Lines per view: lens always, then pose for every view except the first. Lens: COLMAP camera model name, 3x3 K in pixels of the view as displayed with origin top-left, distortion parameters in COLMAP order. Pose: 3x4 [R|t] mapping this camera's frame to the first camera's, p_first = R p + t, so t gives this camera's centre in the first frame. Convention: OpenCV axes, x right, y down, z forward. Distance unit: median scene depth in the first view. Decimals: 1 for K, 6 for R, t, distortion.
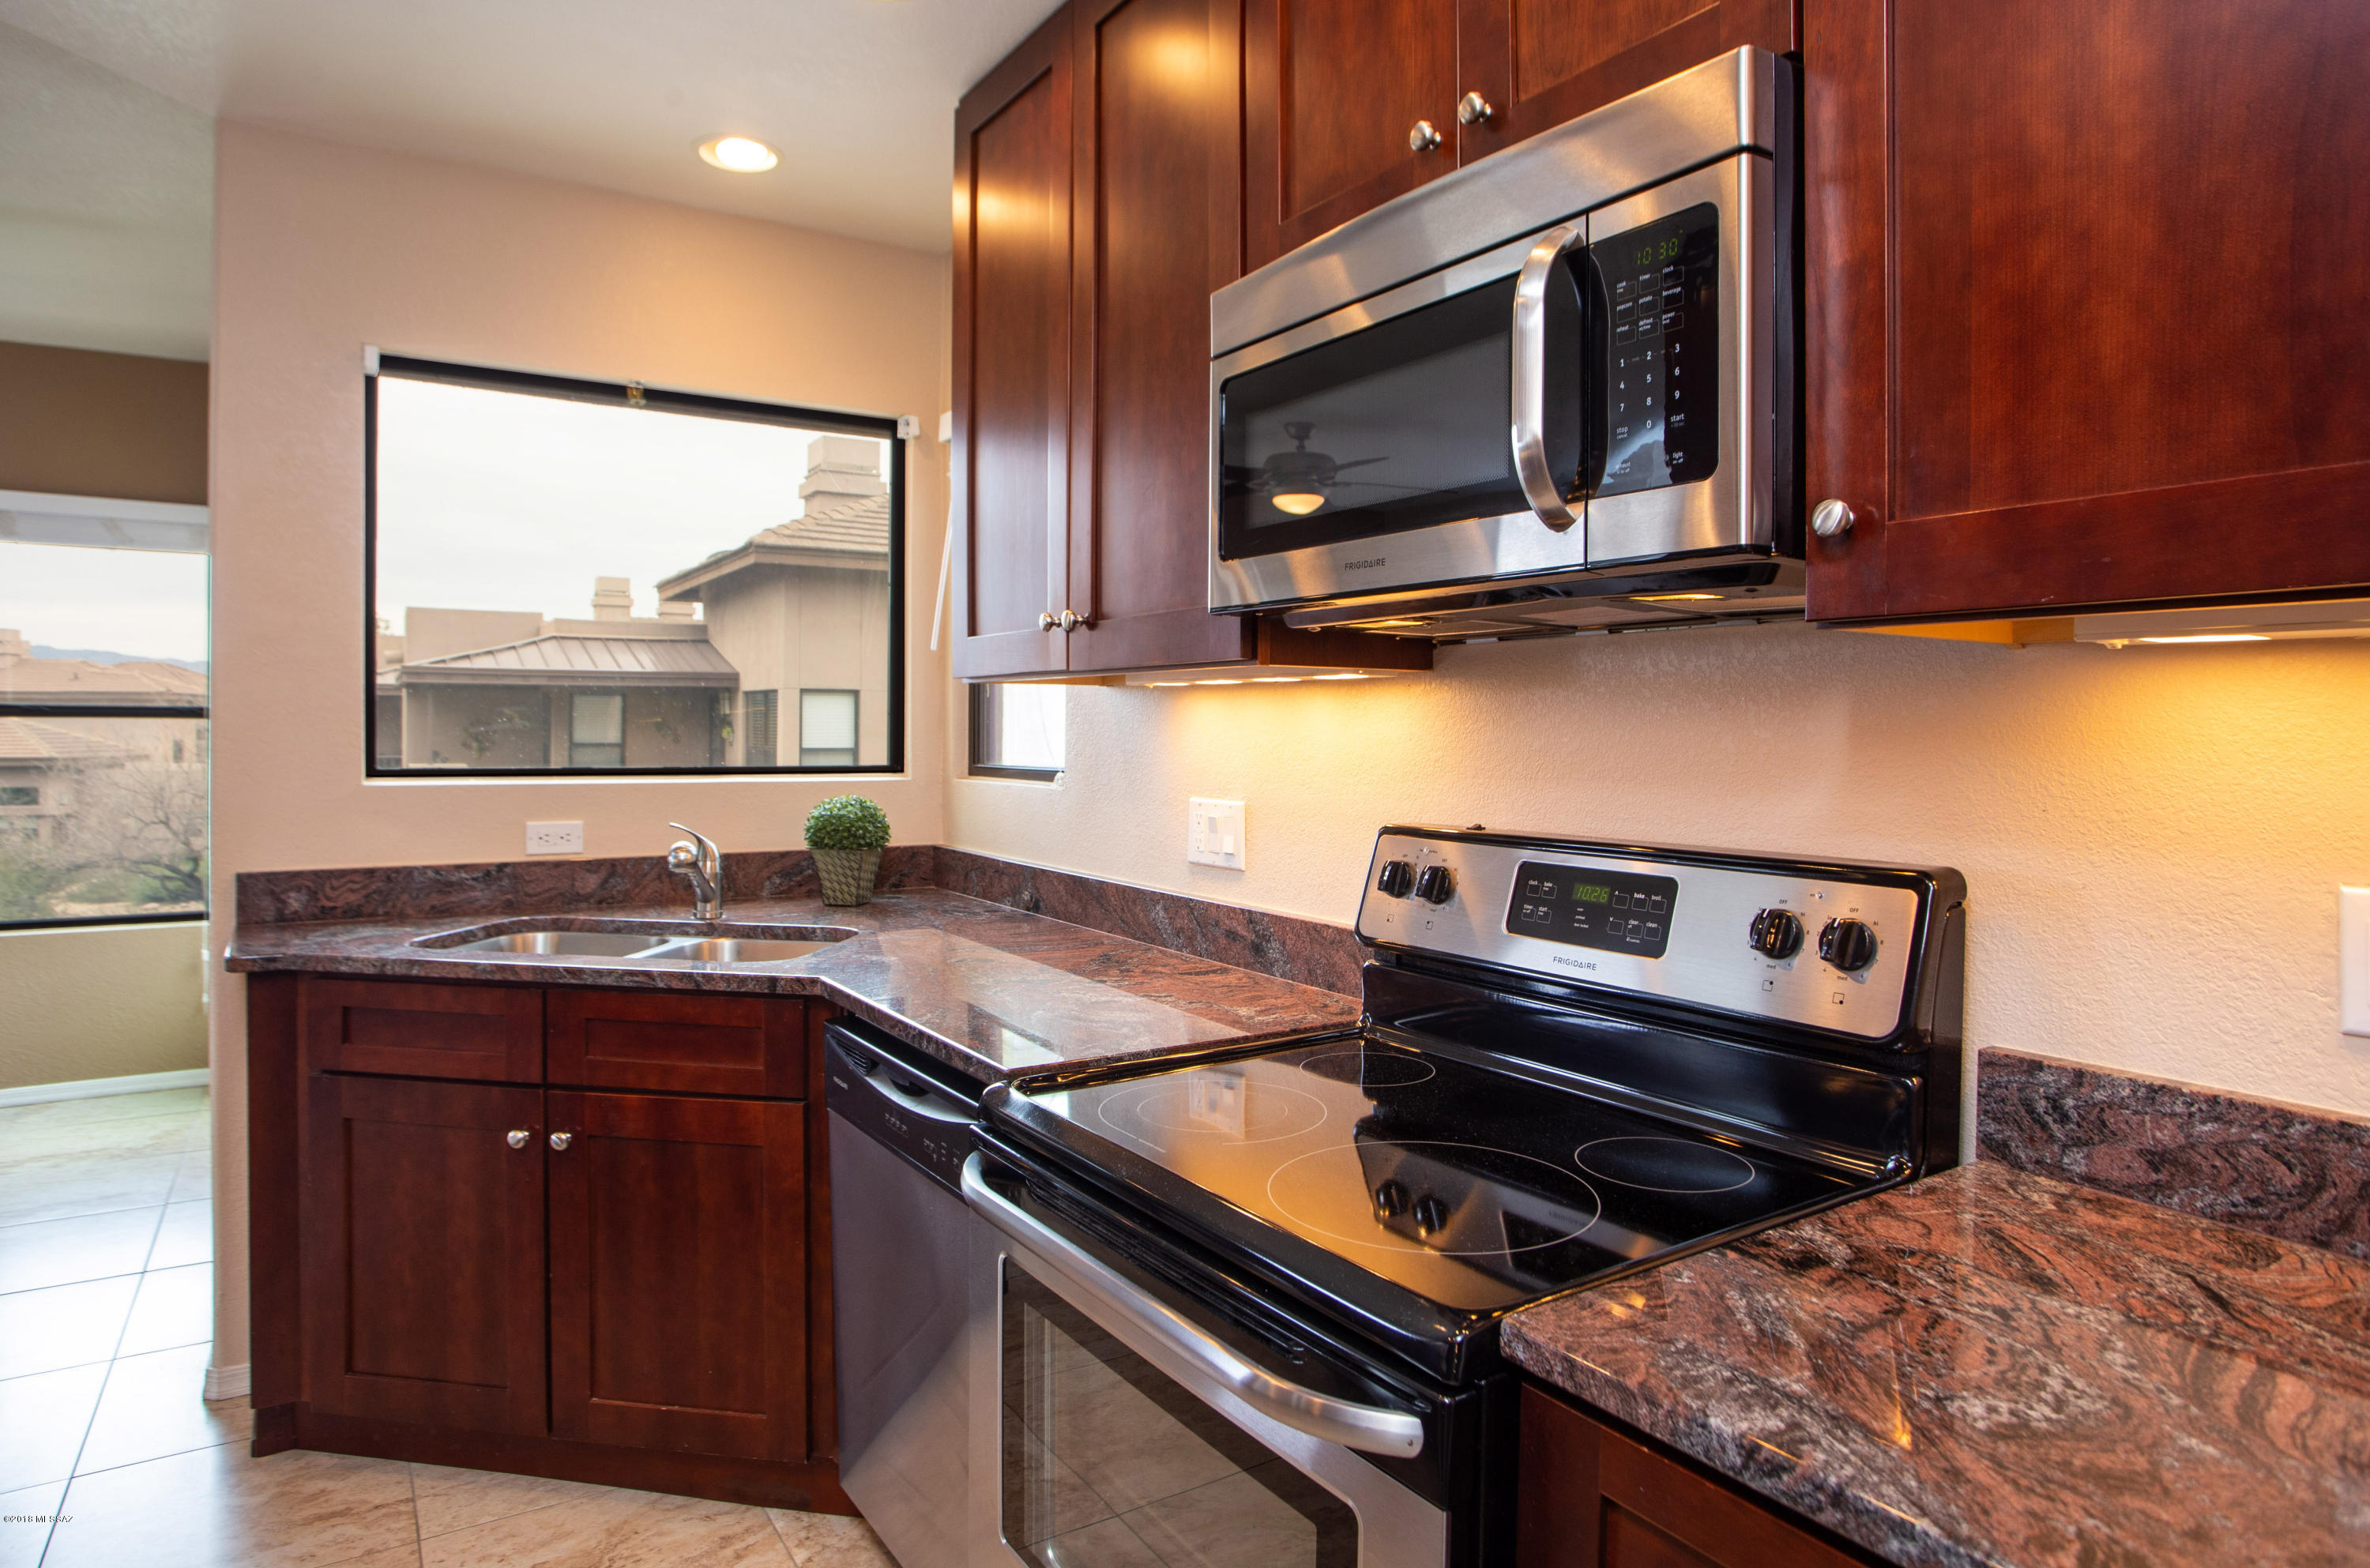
lens RADIAL K [[1320.6, 0, 1180.0], [0, 1320.6, 776.4], [0, 0, 1]] dist [-0.001847, -0.000877]
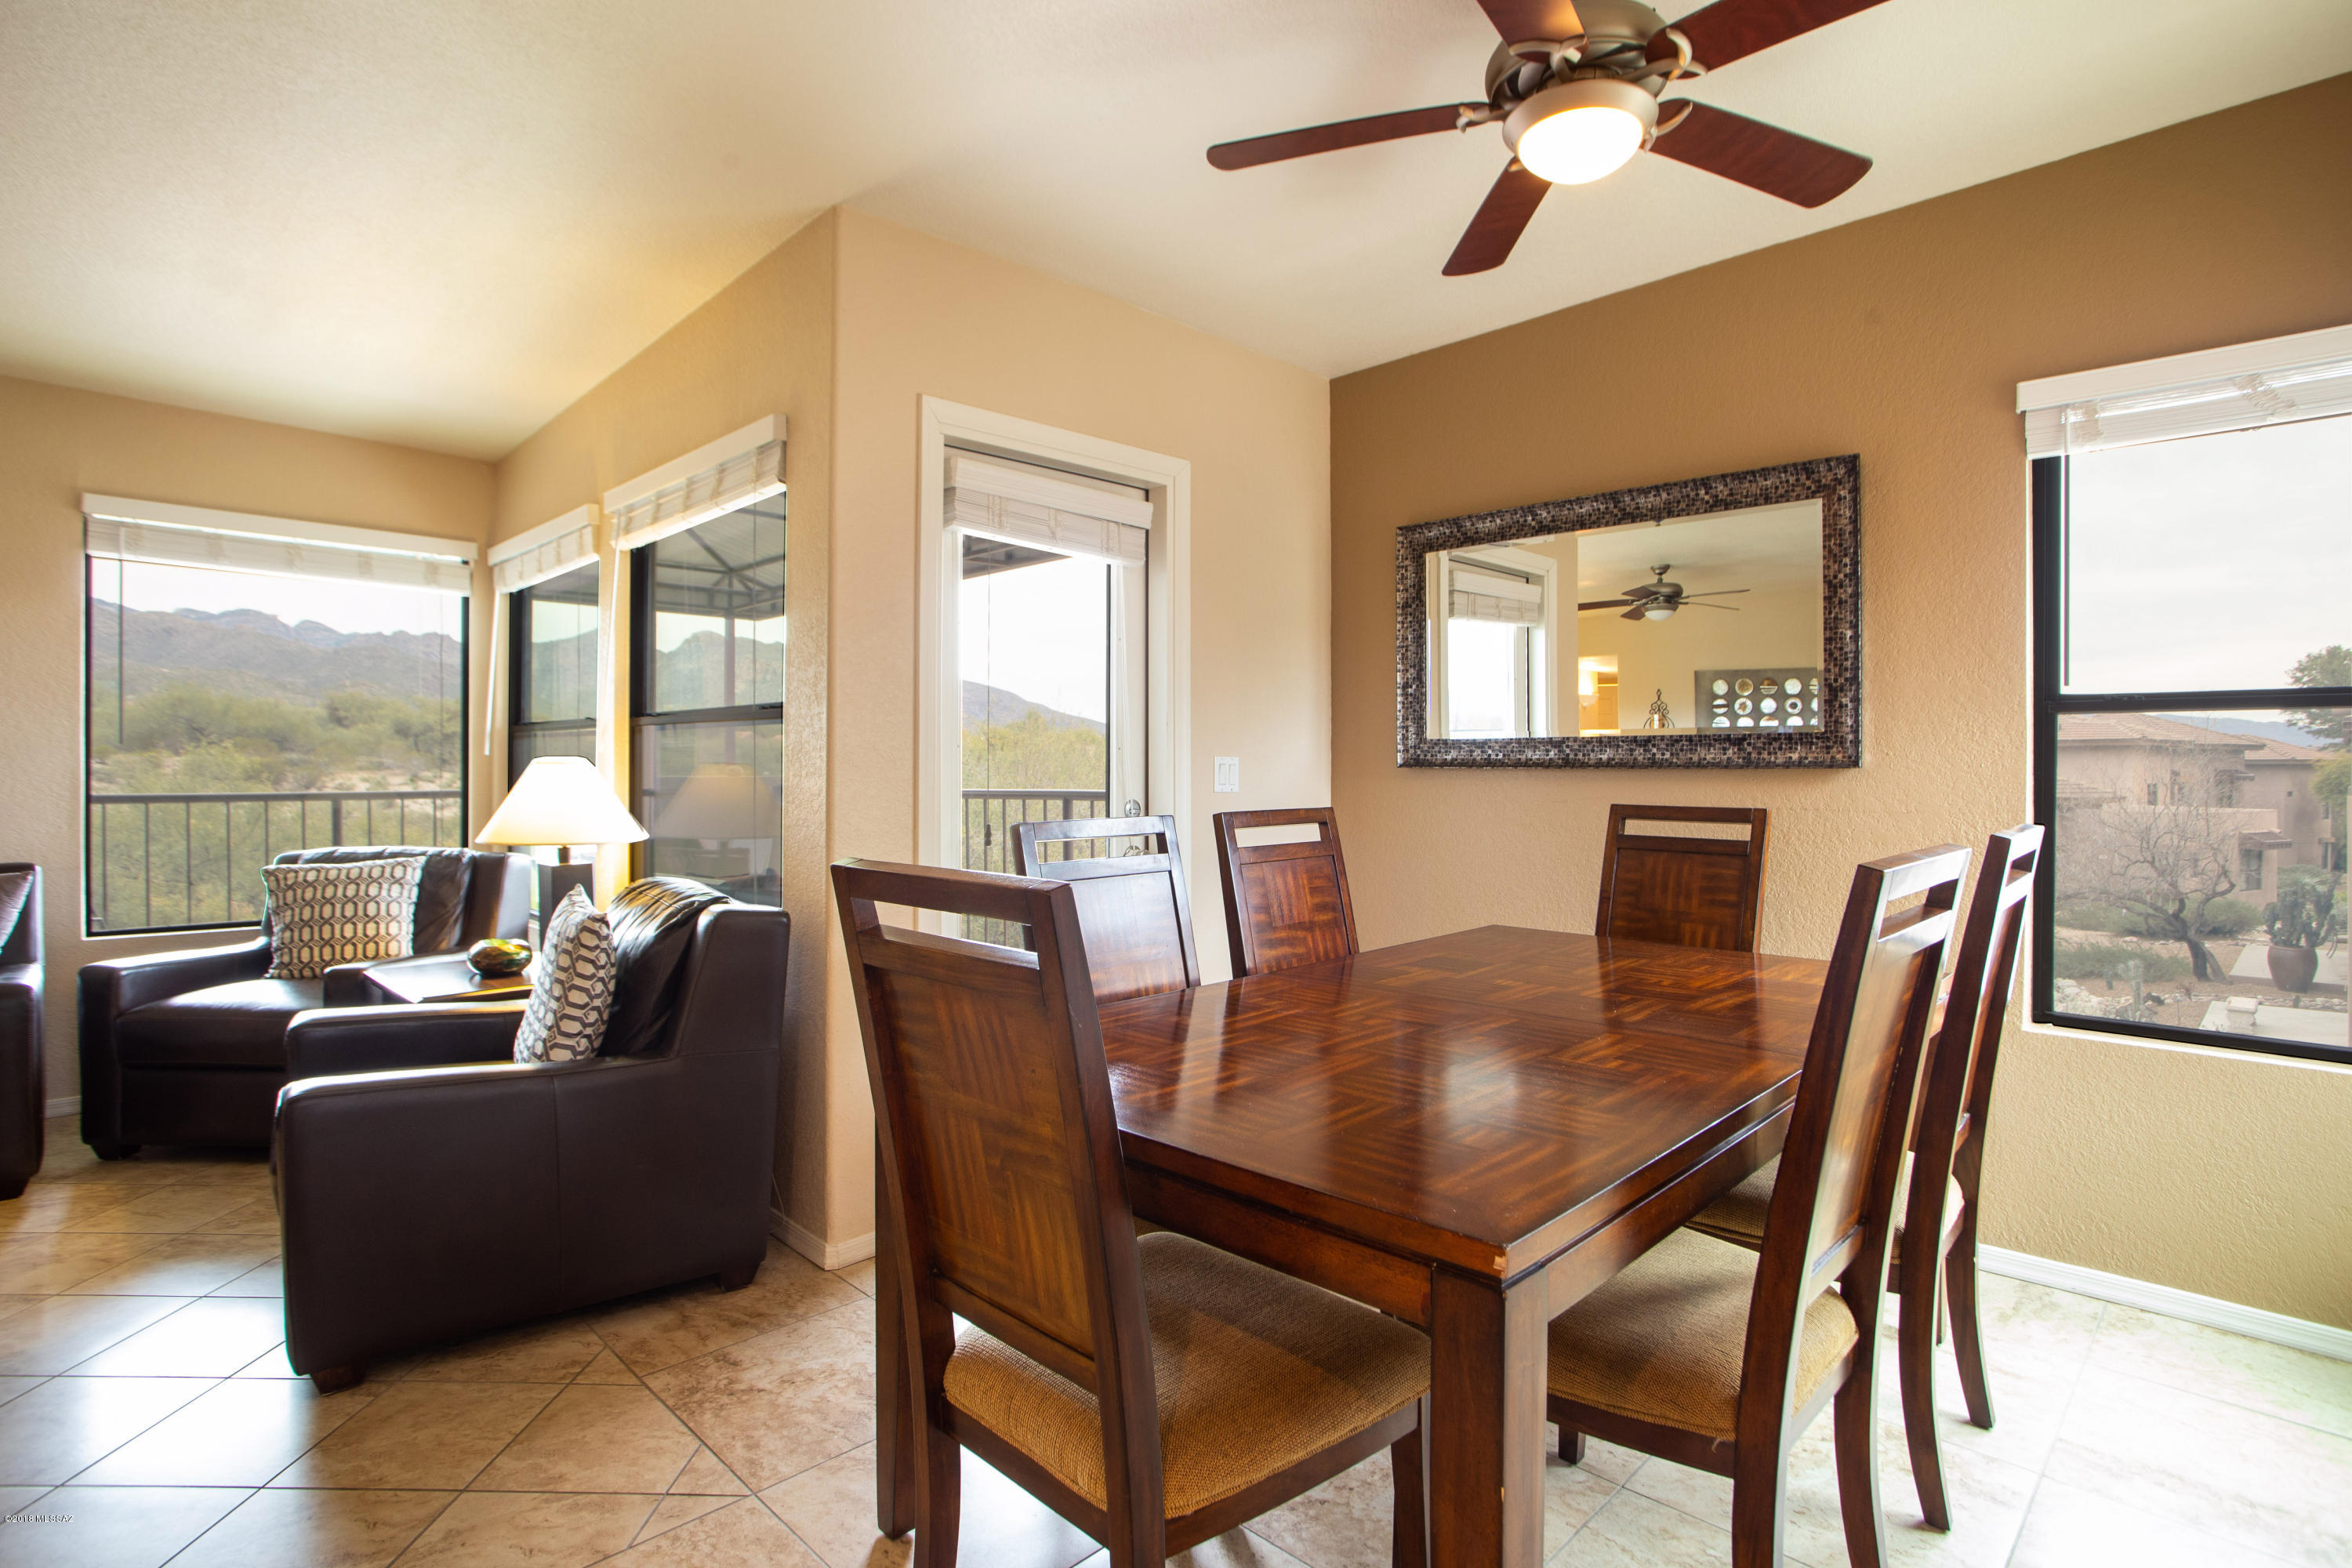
lens RADIAL K [[1141.2, 0, 1227.3], [0, 1141.2, 738.6], [0, 0, 1]] dist [-0.007266, 0.000730]
pose [[0.243611, -0.031373, -0.969366, -0.677537], [-0.035797, 0.998505, -0.041312, 0.010524], [0.969212, 0.044764, 0.242123, 0.677578]]
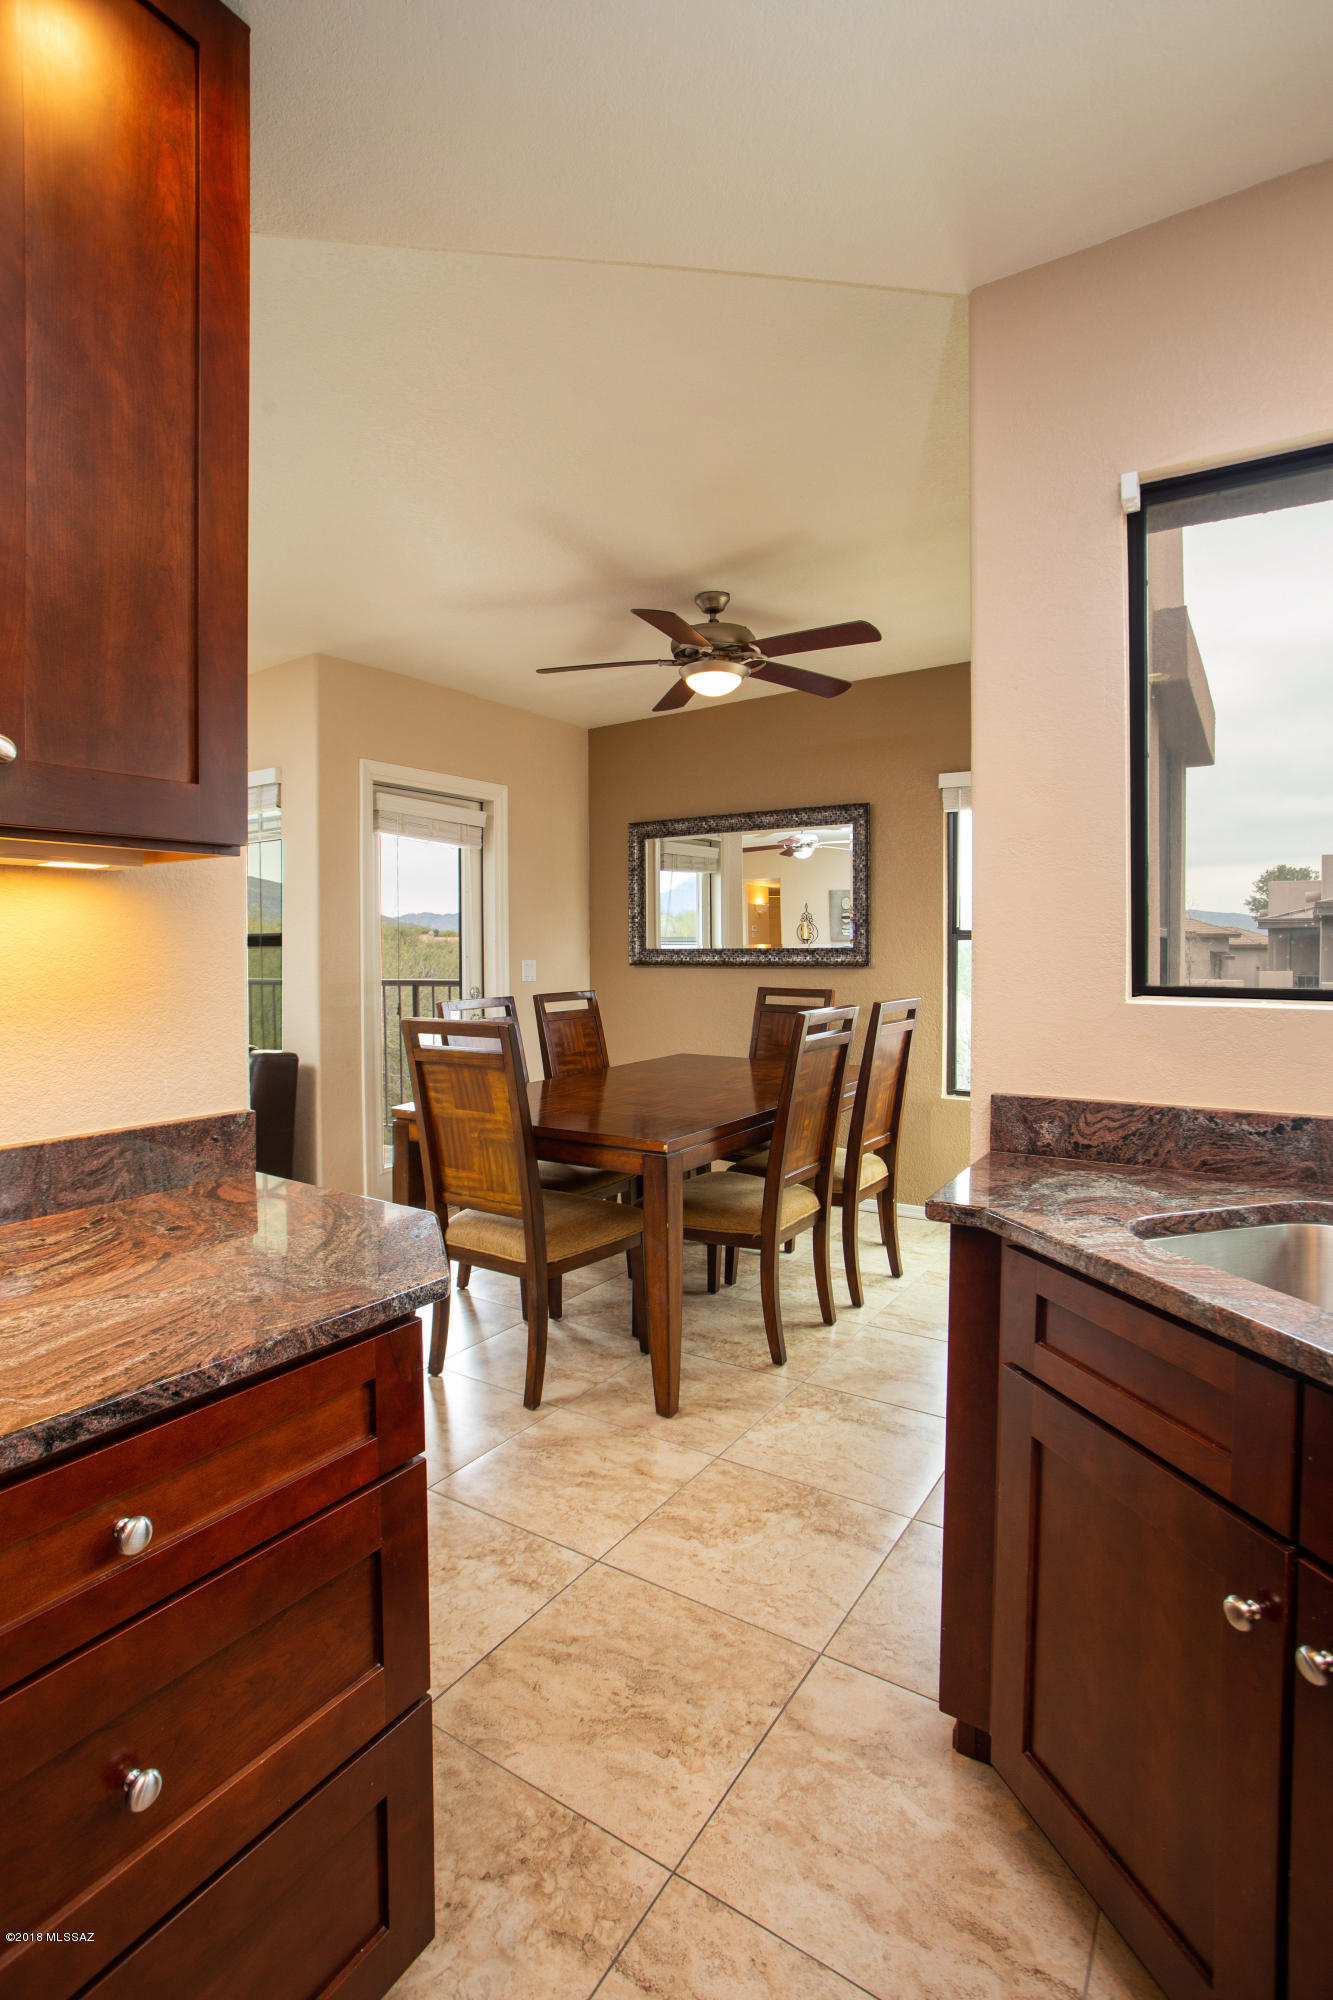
lens RADIAL K [[967.5, 0, 668.6], [0, 967.5, 999.8], [0, 0, 1]] dist [-0.005688, -0.000090]
pose [[0.423311, 0.036413, -0.905252, -0.184431], [-0.027418, 0.999249, 0.027373, -0.004805], [0.905570, 0.013233, 0.423991, 0.467376]]
